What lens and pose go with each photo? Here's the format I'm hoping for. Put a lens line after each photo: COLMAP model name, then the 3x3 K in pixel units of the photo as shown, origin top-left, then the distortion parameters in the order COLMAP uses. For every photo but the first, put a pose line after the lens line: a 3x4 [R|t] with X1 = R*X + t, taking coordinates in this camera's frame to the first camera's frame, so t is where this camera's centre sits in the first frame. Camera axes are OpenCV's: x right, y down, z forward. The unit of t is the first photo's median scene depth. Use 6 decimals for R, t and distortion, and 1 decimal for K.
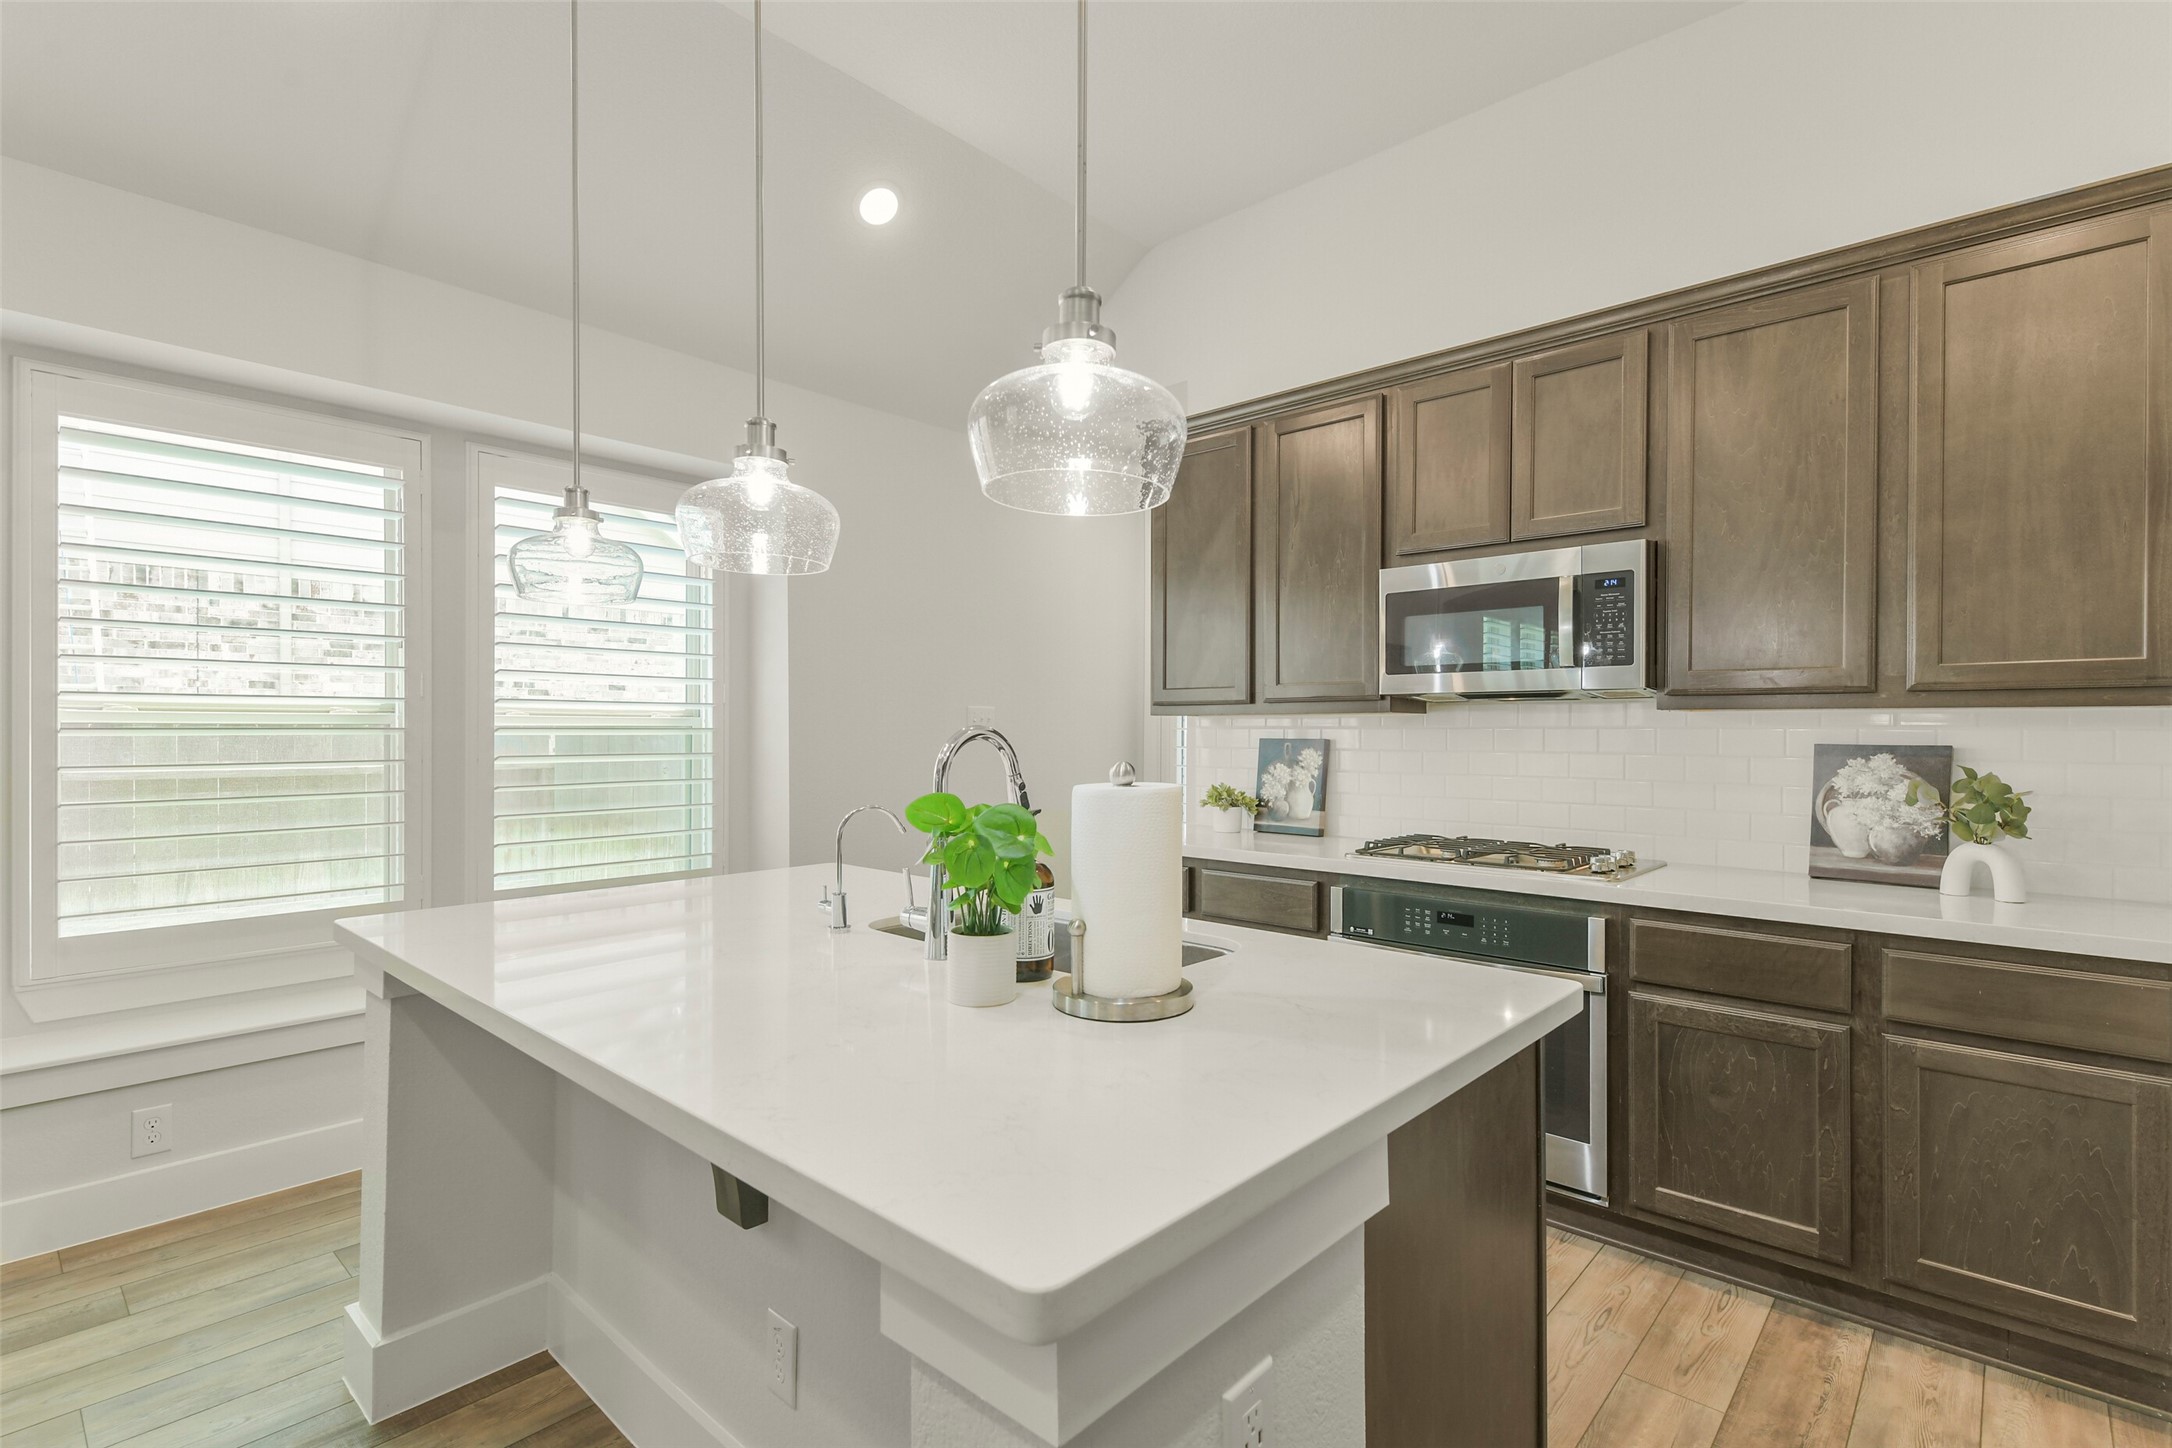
lens RADIAL K [[1048.5, 0, 1086.0], [0, 1048.5, 724.0], [0, 0, 1]] dist [0.060452, -0.000001]
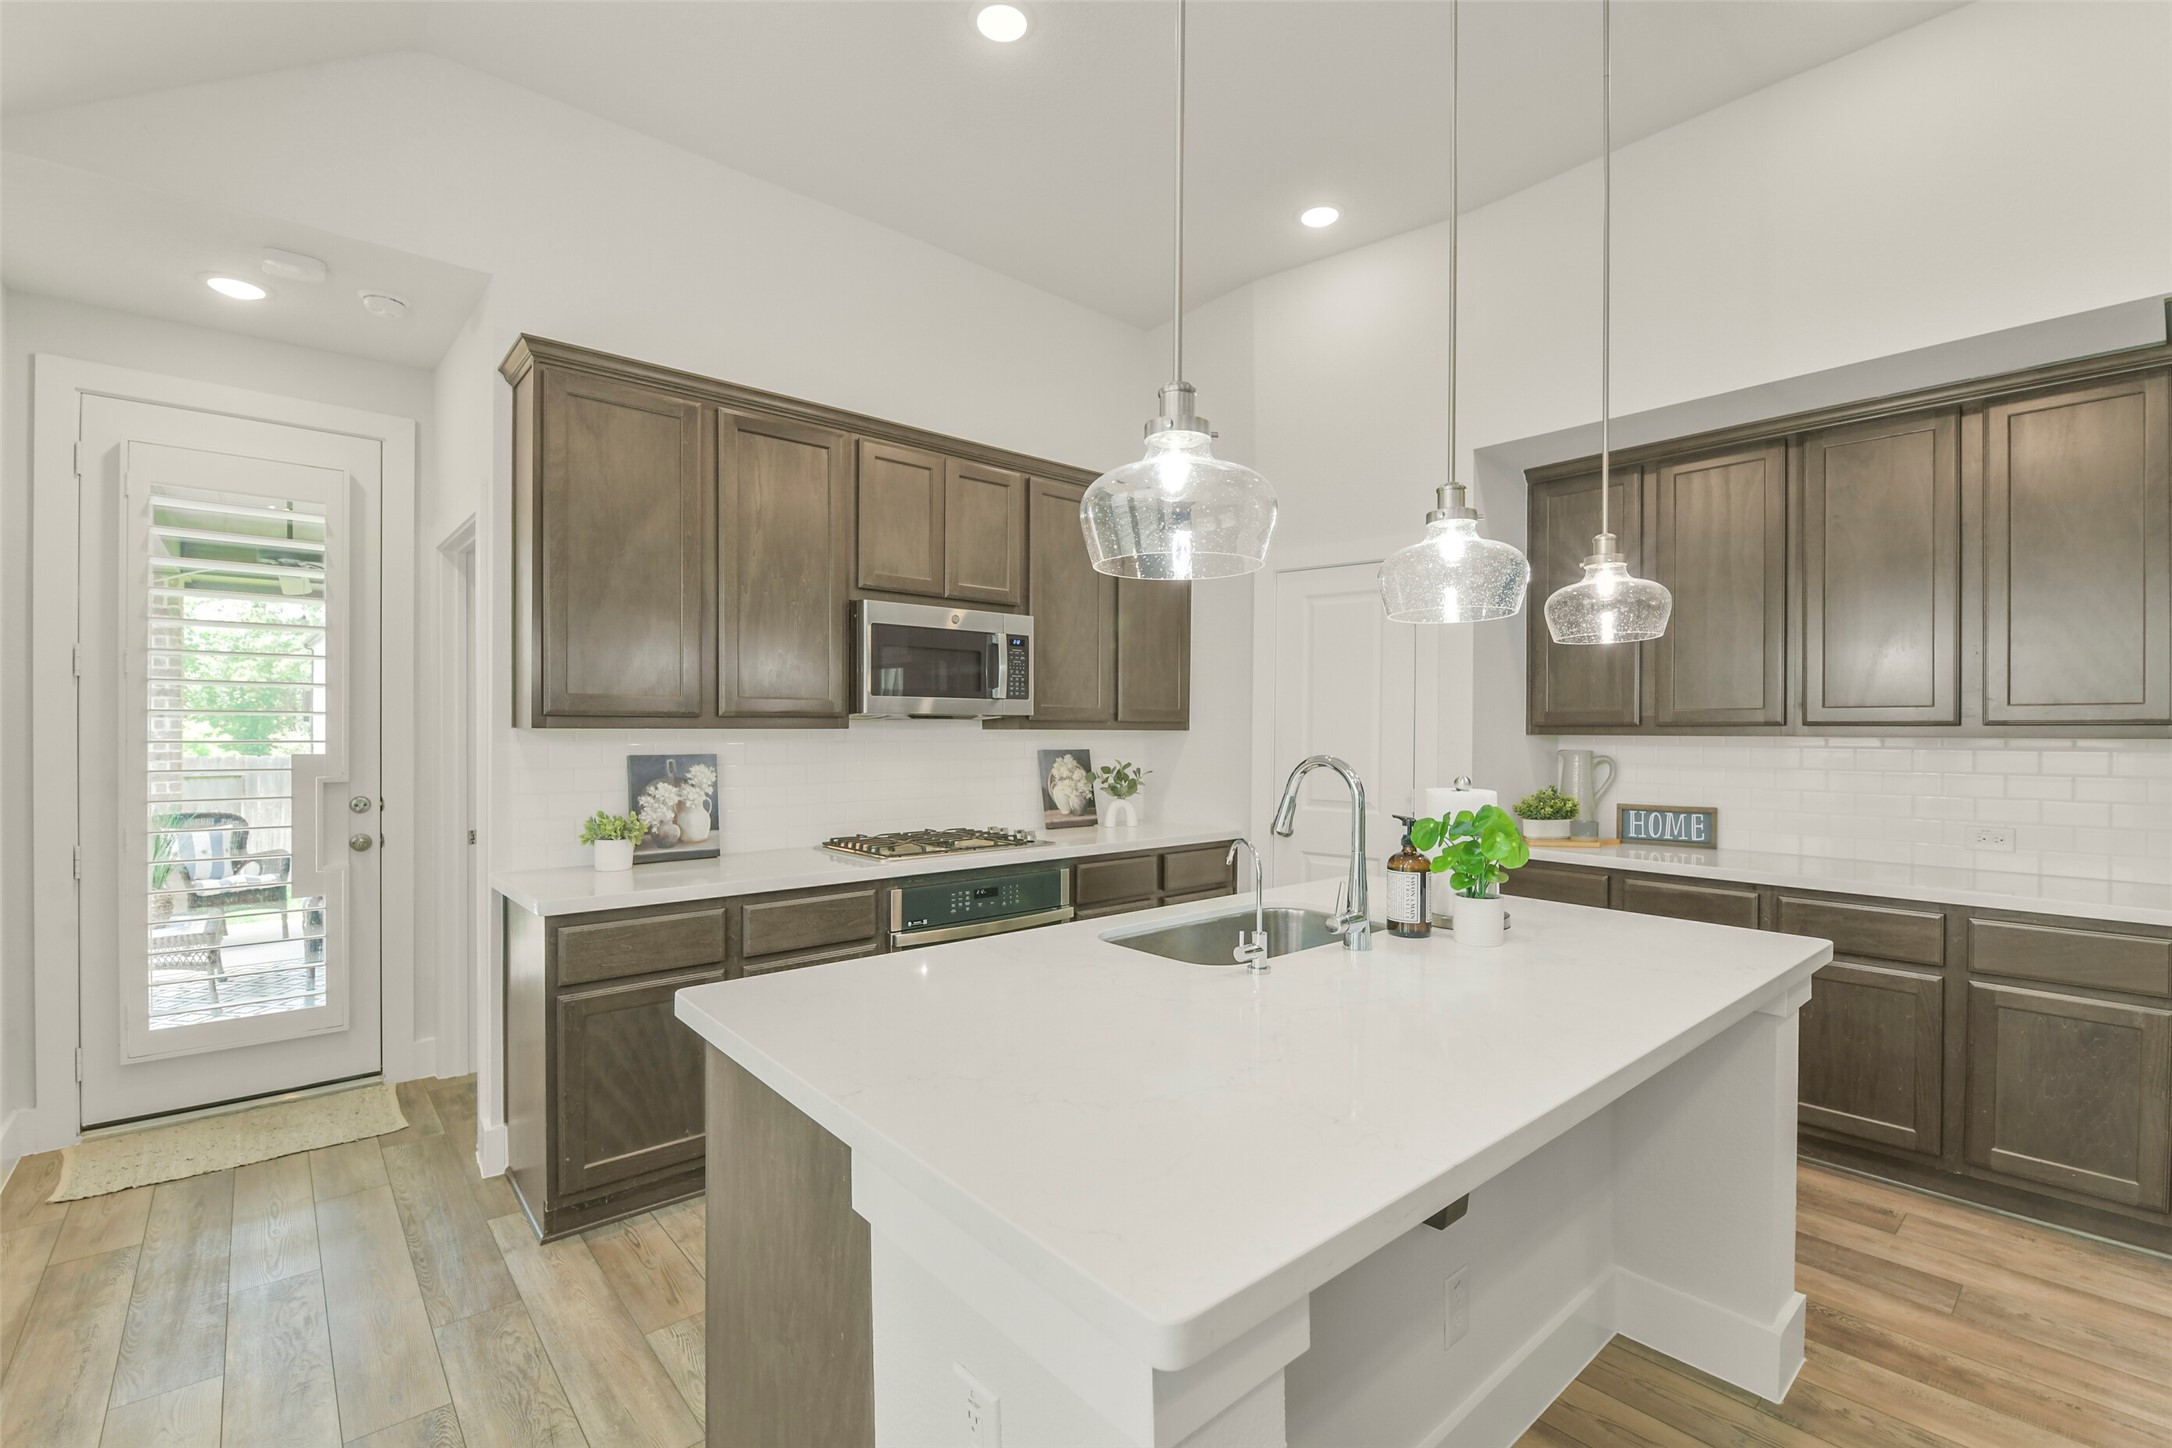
lens RADIAL K [[949.0, 0, 1099.8], [0, 949.0, 719.3], [0, 0, 1]] dist [-0.002464, -0.001040]
pose [[0.114592, 0.009893, 0.993363, -0.709156], [-0.007737, 0.999929, -0.009066, -0.014819], [-0.993383, -0.006646, 0.114660, 0.669860]]
